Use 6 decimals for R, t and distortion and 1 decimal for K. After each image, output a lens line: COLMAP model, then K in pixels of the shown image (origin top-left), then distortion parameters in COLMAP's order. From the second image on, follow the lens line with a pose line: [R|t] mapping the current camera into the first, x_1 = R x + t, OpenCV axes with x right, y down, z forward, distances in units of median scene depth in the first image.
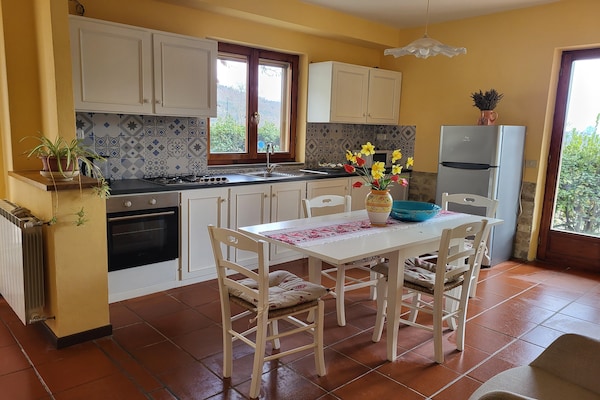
lens RADIAL K [[448.8, 0, 297.9], [0, 448.8, 205.4], [0, 0, 1]] dist [0.043019, -0.001046]
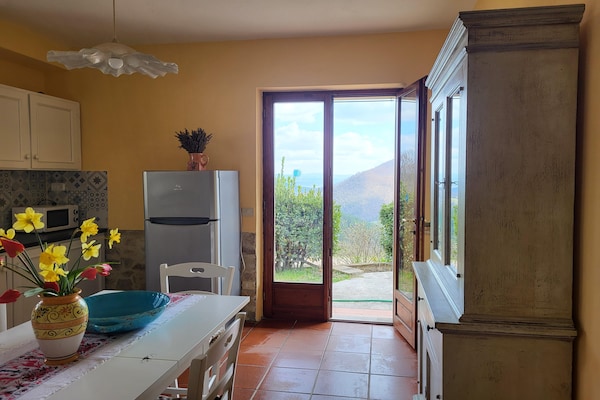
lens RADIAL K [[452.8, 0, 300.2], [0, 452.8, 197.3], [0, 0, 1]] dist [0.050695, -0.041835]
pose [[0.786160, -0.055918, 0.615488, 0.049888], [0.123831, 0.989955, -0.068229, -0.049473], [-0.605490, 0.129855, 0.785188, 0.247058]]
